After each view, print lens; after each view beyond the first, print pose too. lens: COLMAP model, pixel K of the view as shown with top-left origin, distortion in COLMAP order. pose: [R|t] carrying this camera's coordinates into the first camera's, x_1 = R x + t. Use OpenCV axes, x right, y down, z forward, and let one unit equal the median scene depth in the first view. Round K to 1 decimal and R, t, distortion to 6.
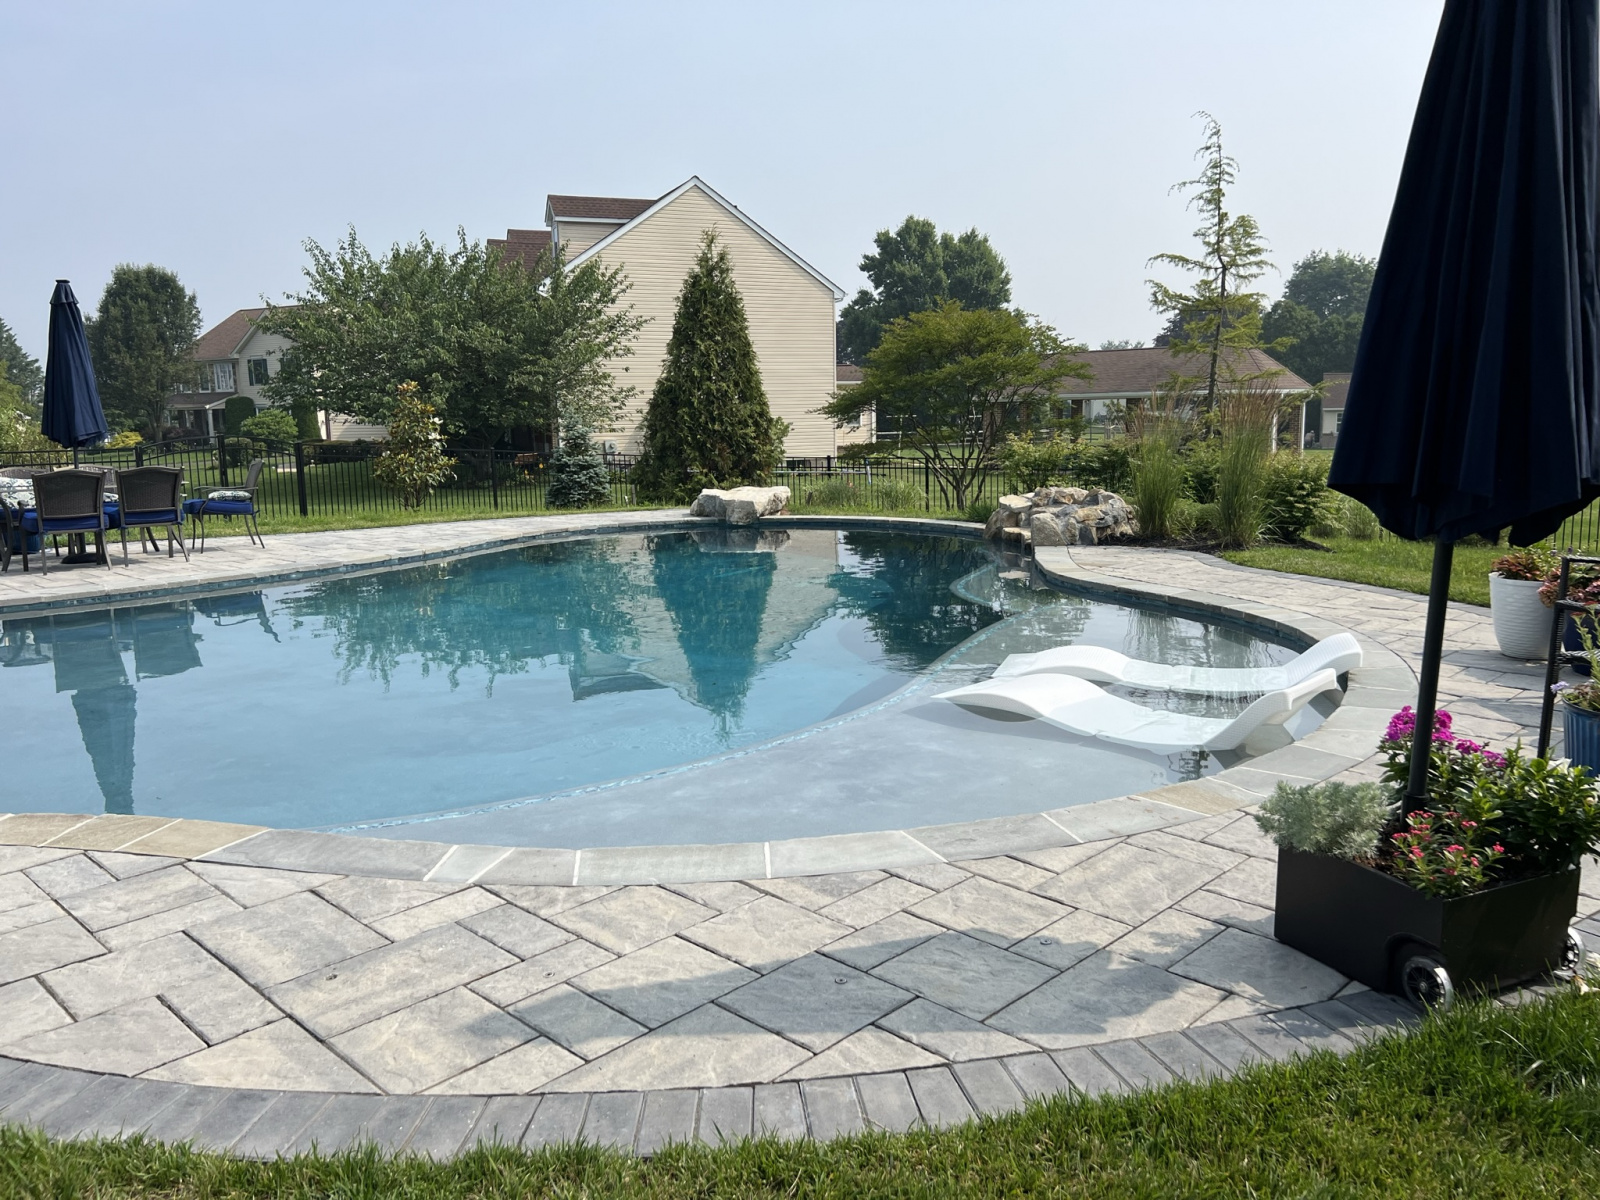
lens RADIAL K [[1221.2, 0, 802.6], [0, 1221.2, 591.3], [0, 0, 1]] dist [0.047745, -0.046329]
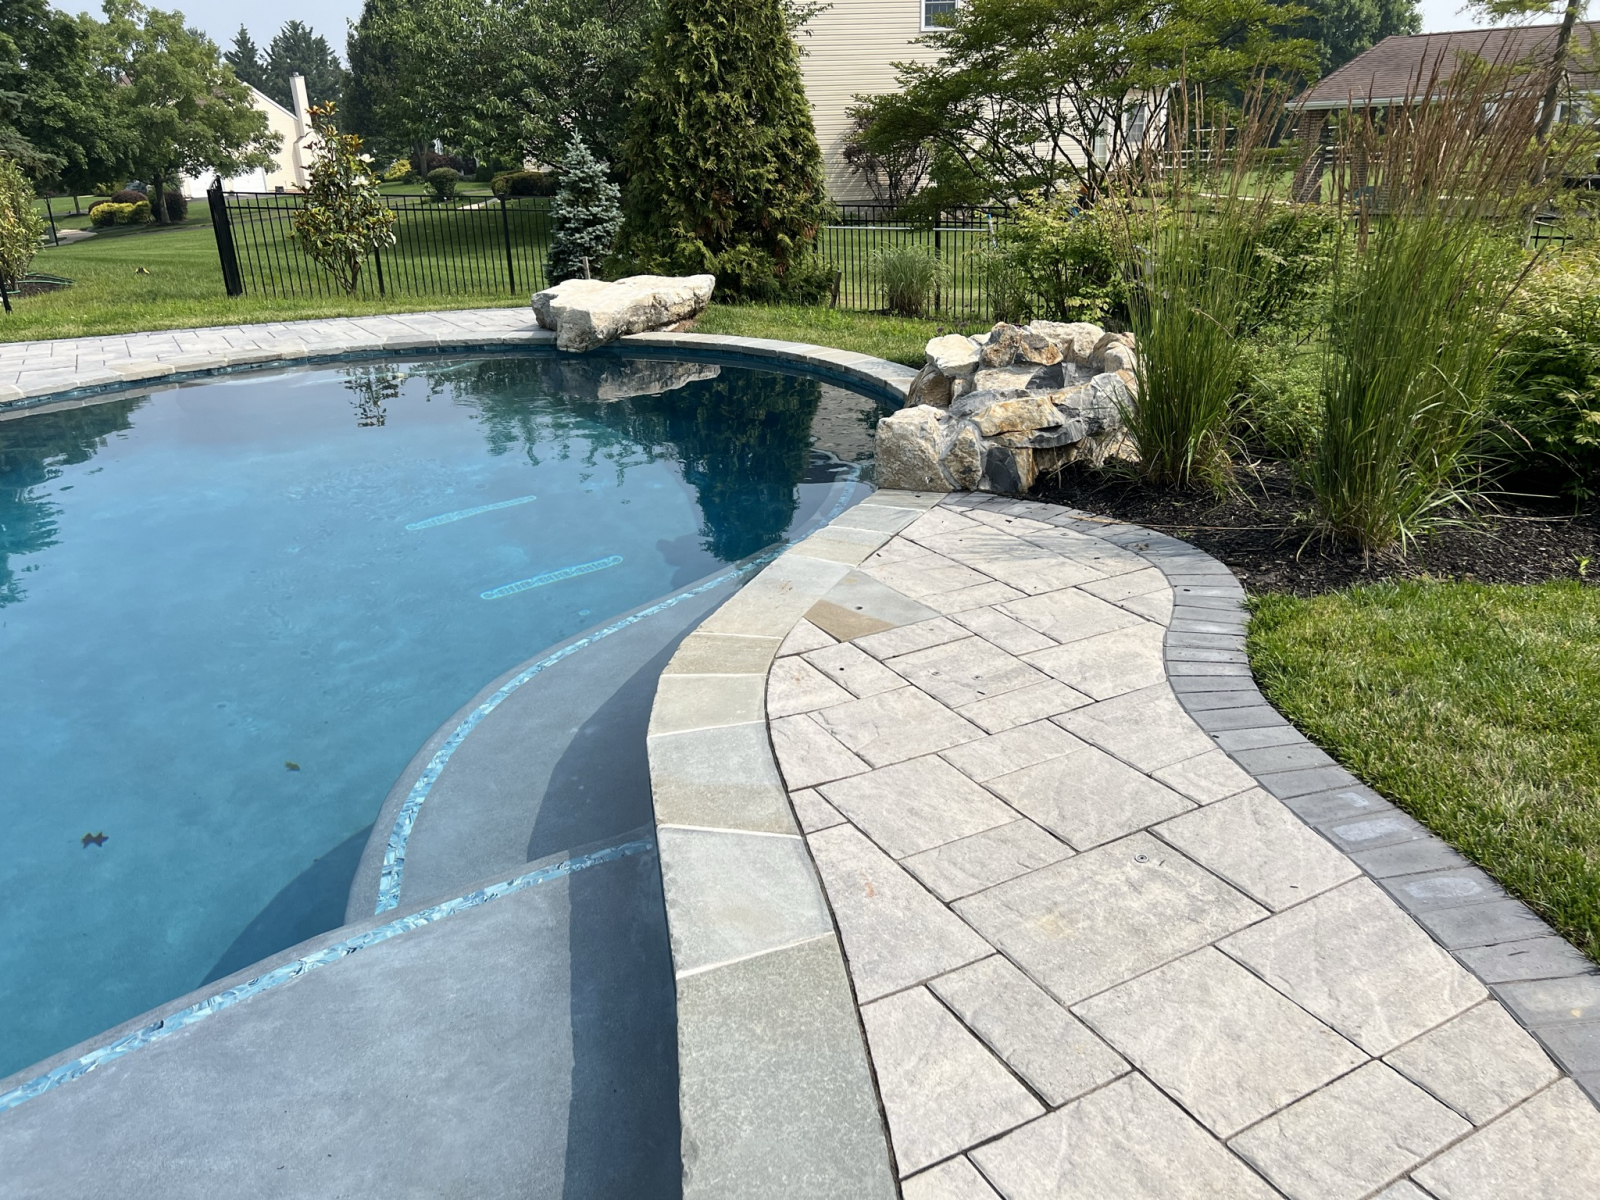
lens RADIAL K [[1221.2, 0, 800.2], [0, 1221.2, 596.1], [0, 0, 1]] dist [0.047745, -0.046329]
pose [[0.965523, 0.078145, -0.248311, 0.158675], [-0.022322, 0.975220, 0.220110, -0.054663], [0.259358, -0.206979, 0.943342, 0.340492]]
